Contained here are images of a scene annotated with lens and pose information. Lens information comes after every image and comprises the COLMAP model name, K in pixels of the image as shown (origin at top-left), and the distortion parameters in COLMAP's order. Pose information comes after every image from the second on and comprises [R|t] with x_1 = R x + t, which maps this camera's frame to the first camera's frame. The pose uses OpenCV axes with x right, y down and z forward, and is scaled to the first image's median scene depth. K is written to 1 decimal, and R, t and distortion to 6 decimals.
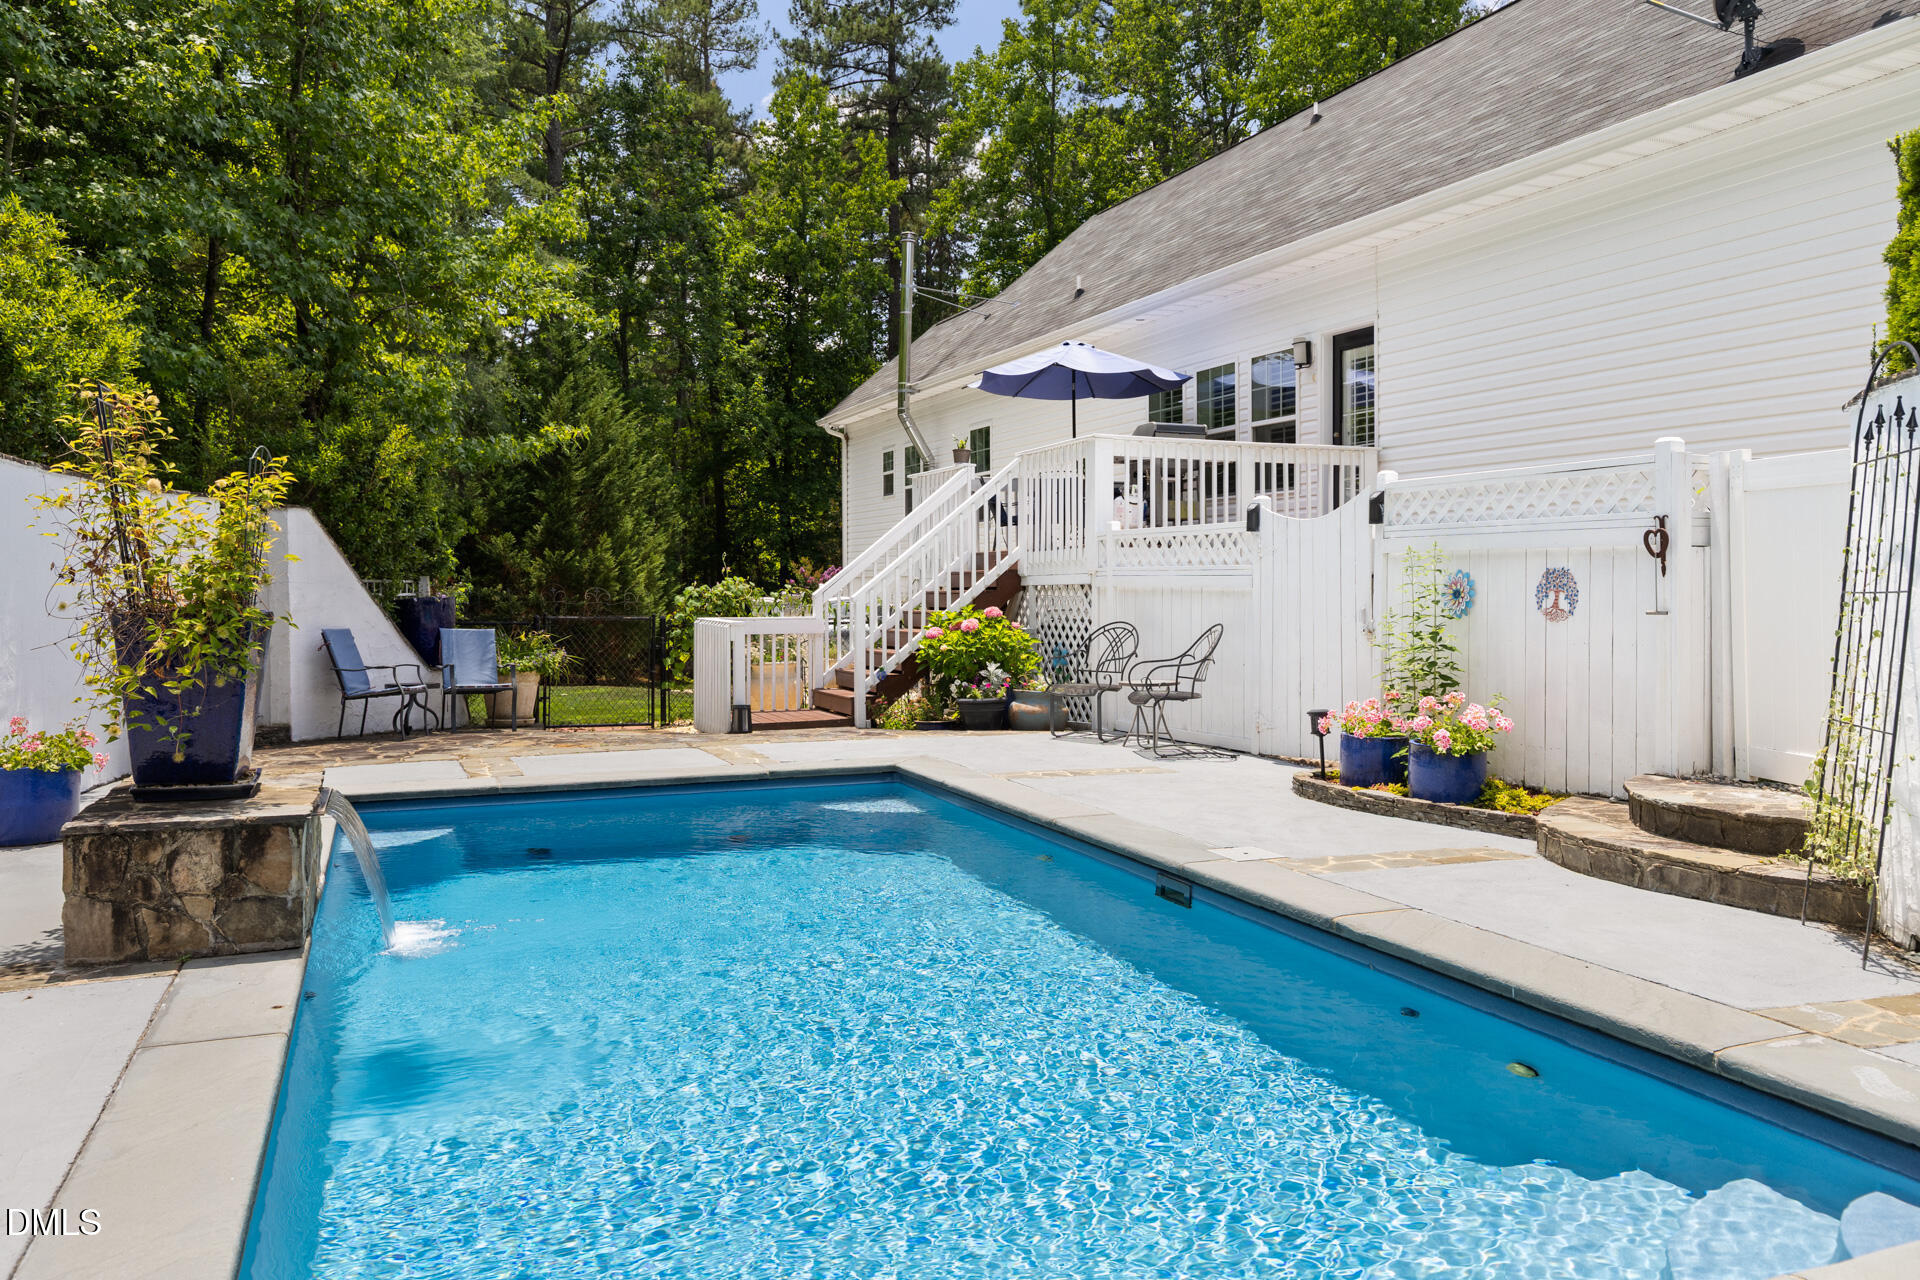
lens RADIAL K [[1350.1, 0, 967.5], [0, 1350.1, 653.6], [0, 0, 1]] dist [0.001670, -0.000587]
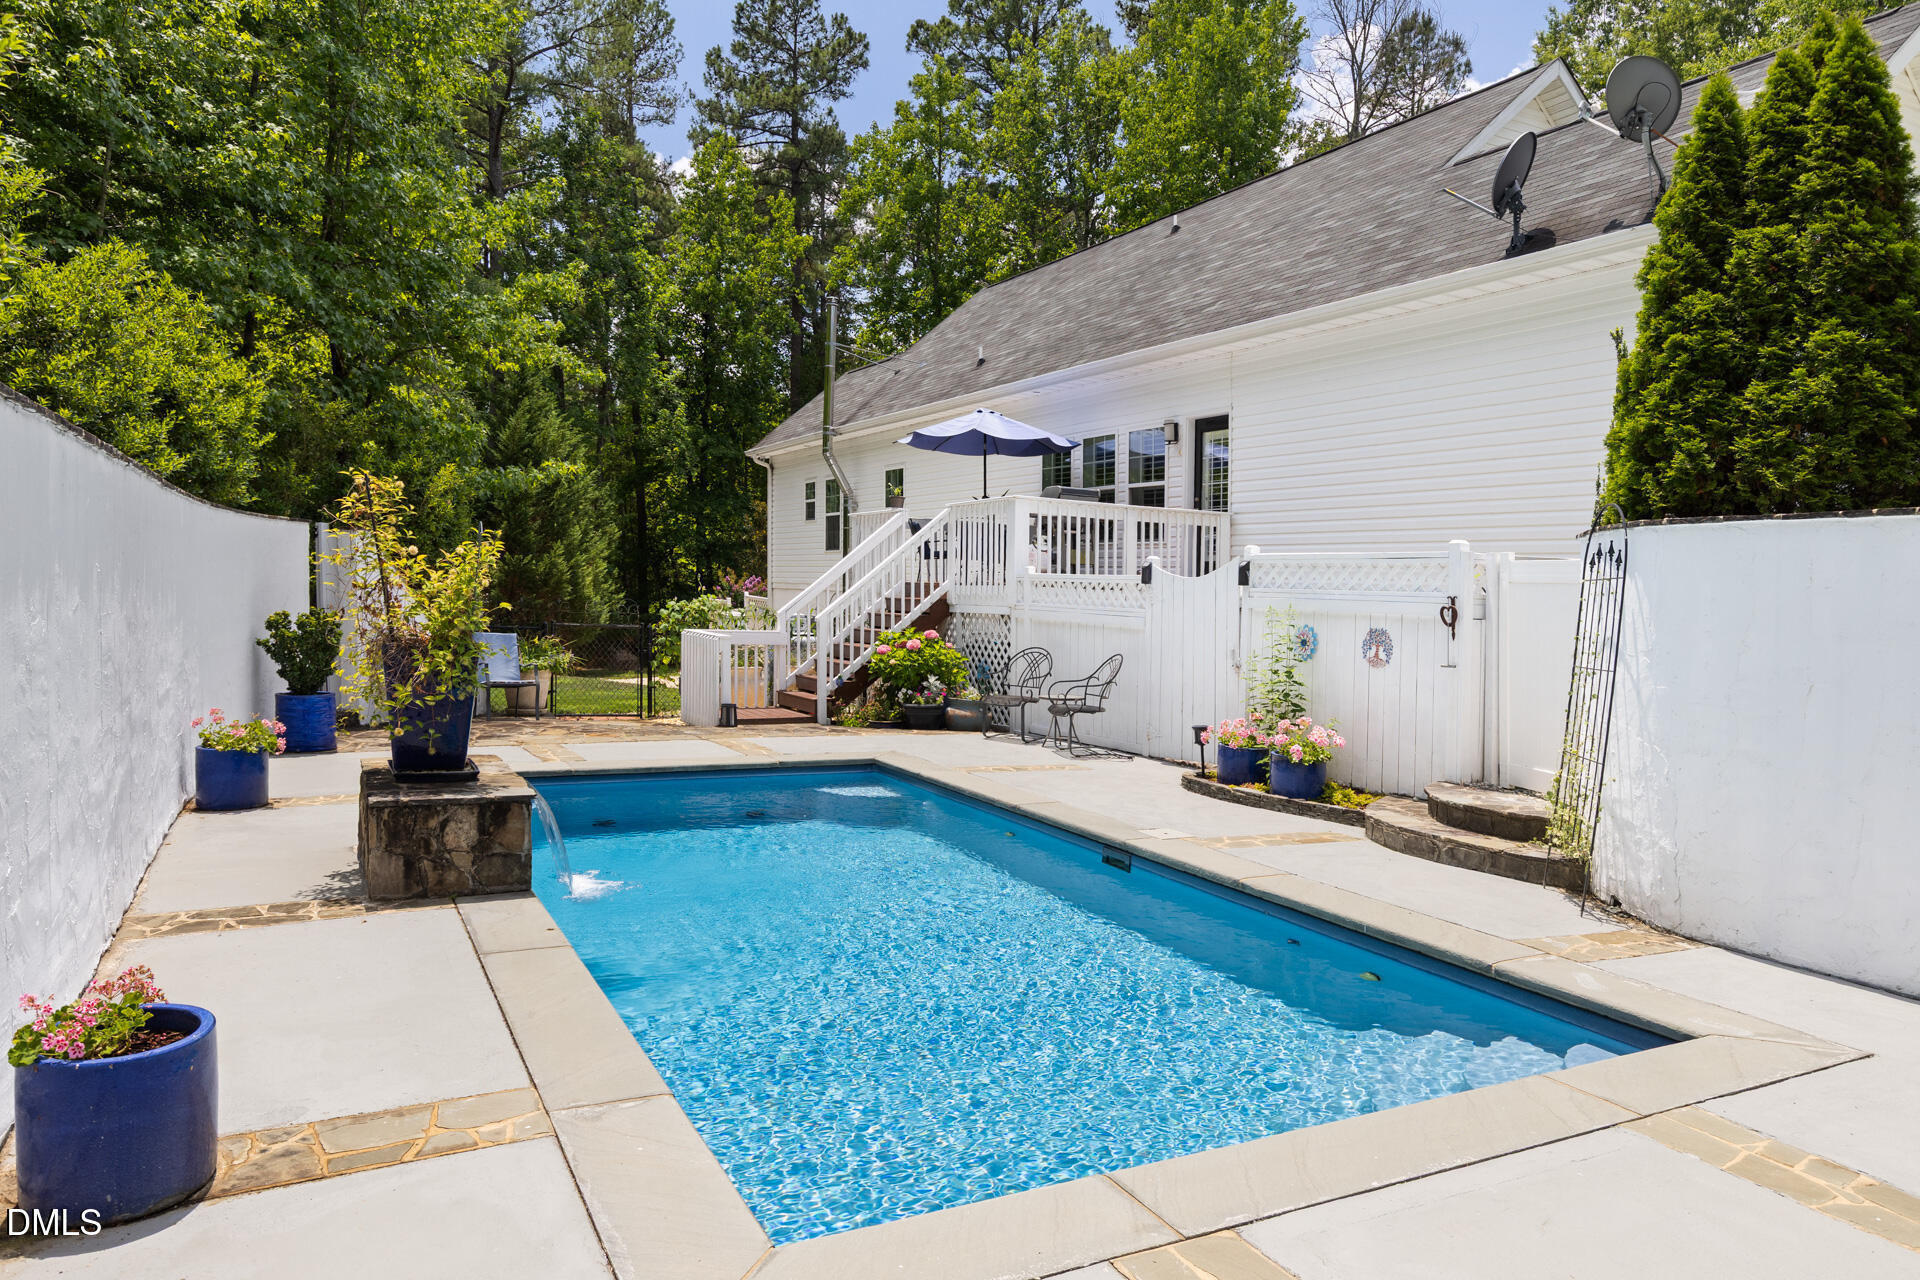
lens RADIAL K [[1204.0, 0, 951.3], [0, 1204.0, 623.4], [0, 0, 1]] dist [0.001960, 0.001789]
pose [[0.994593, 0.034555, 0.097930, -0.069498], [-0.032604, 0.999238, -0.021457, -0.016903], [-0.098597, 0.018148, 0.994962, -0.106487]]
